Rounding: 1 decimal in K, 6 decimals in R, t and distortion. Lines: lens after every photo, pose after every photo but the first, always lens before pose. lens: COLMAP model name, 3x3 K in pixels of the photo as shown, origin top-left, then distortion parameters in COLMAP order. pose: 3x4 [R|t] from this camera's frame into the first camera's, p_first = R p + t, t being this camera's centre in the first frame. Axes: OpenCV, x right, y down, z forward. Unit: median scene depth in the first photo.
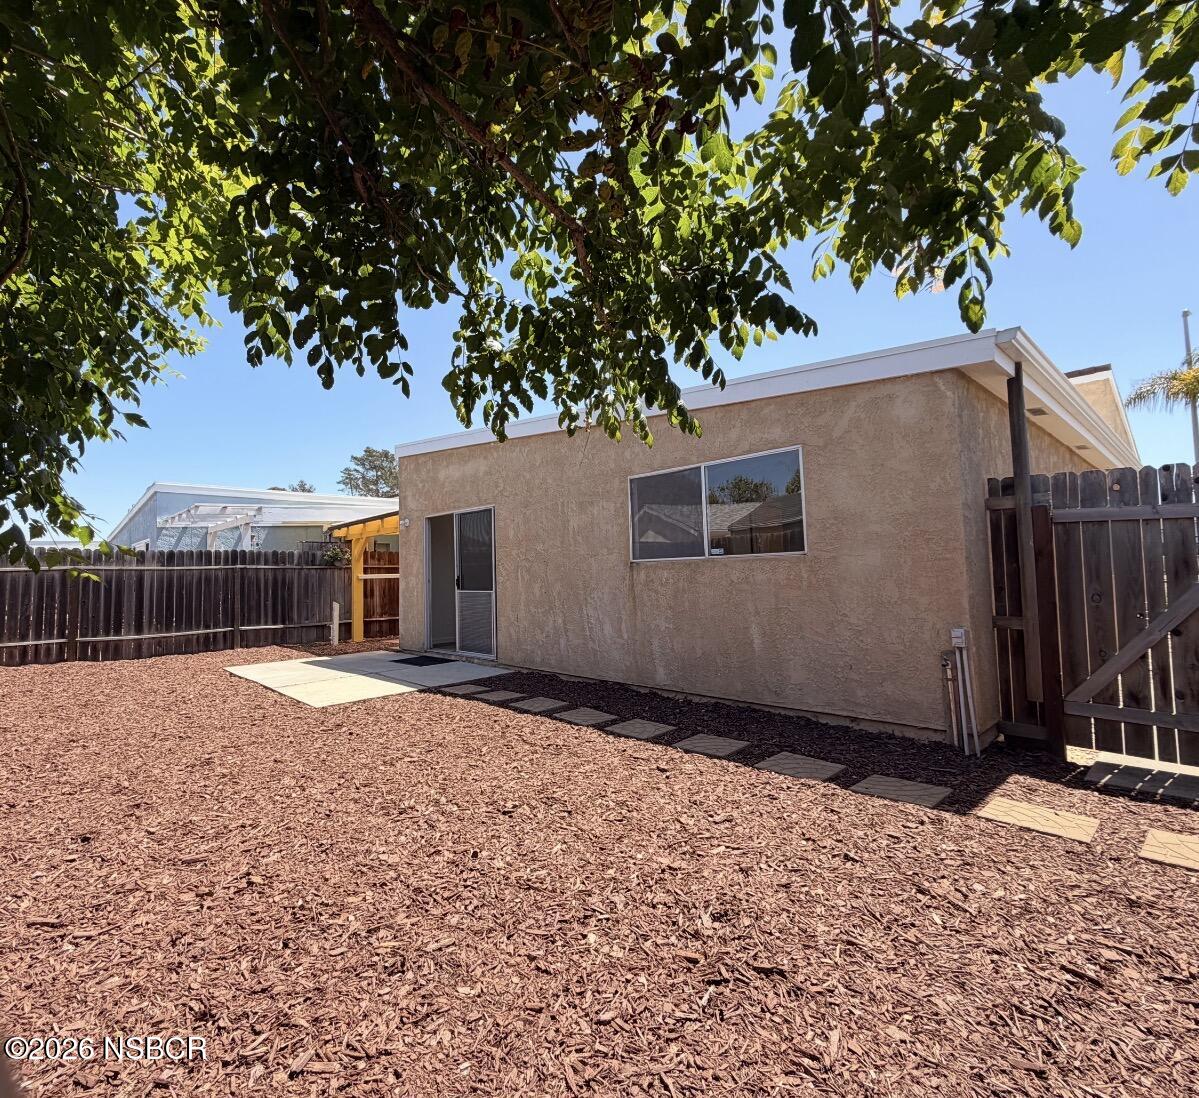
lens RADIAL K [[483.2, 0, 599.3], [0, 483.2, 545.2], [0, 0, 1]] dist [0.001385, 0.000026]
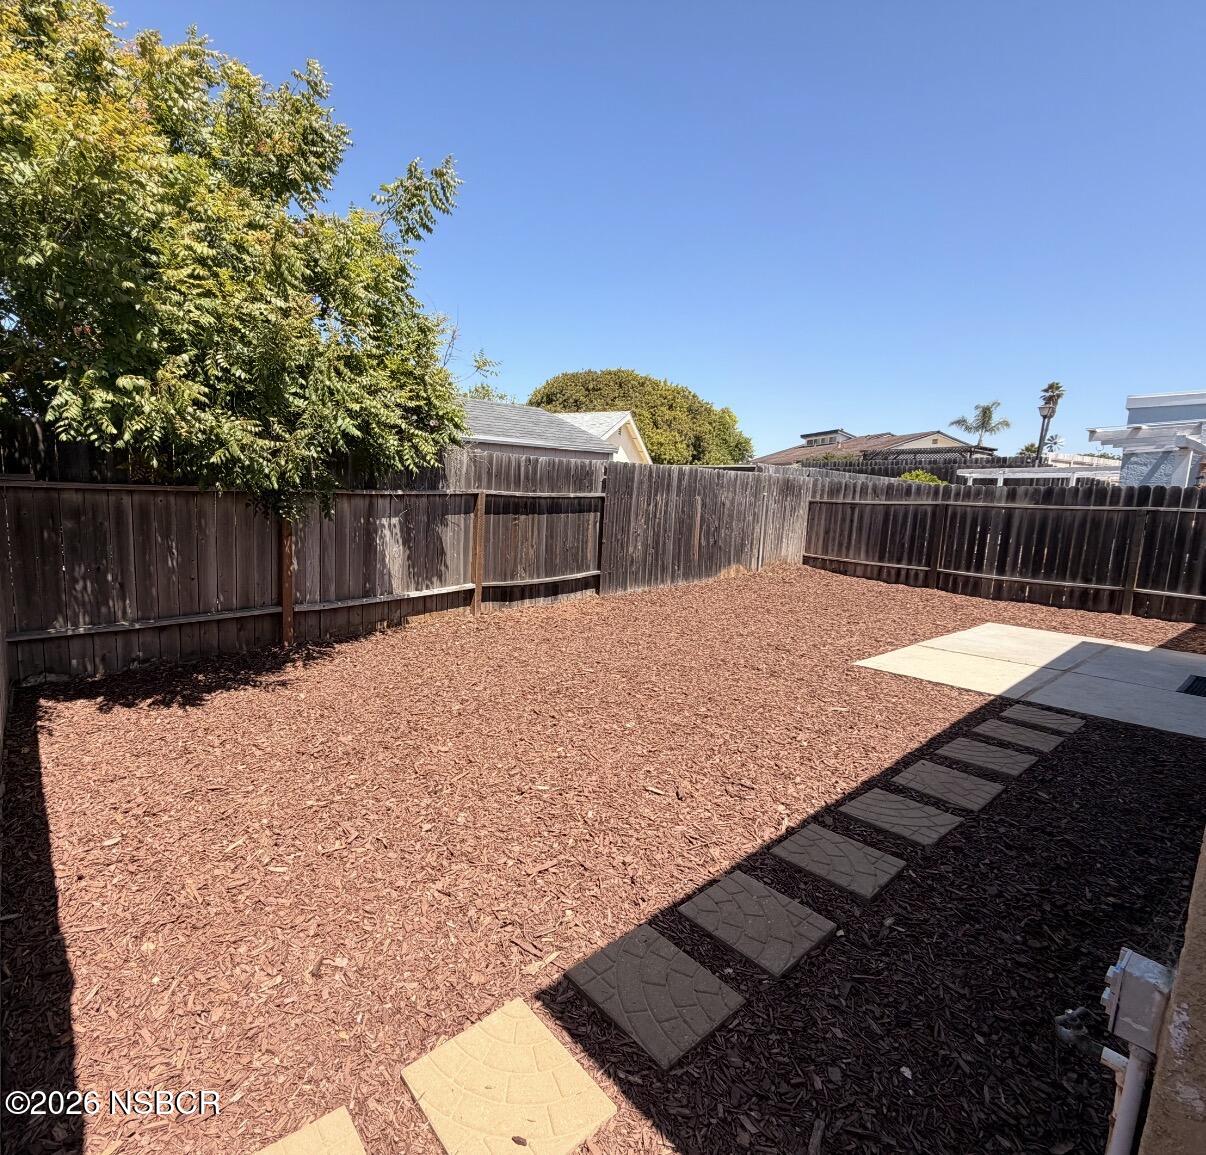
lens RADIAL K [[619.8, 0, 601.4], [0, 619.8, 574.1], [0, 0, 1]] dist [-0.000848, -0.000243]
pose [[0.052507, 0.156327, -0.986309, 0.226520], [0.006475, 0.987597, 0.156876, -0.016056], [0.998600, -0.014623, 0.050844, 0.161123]]
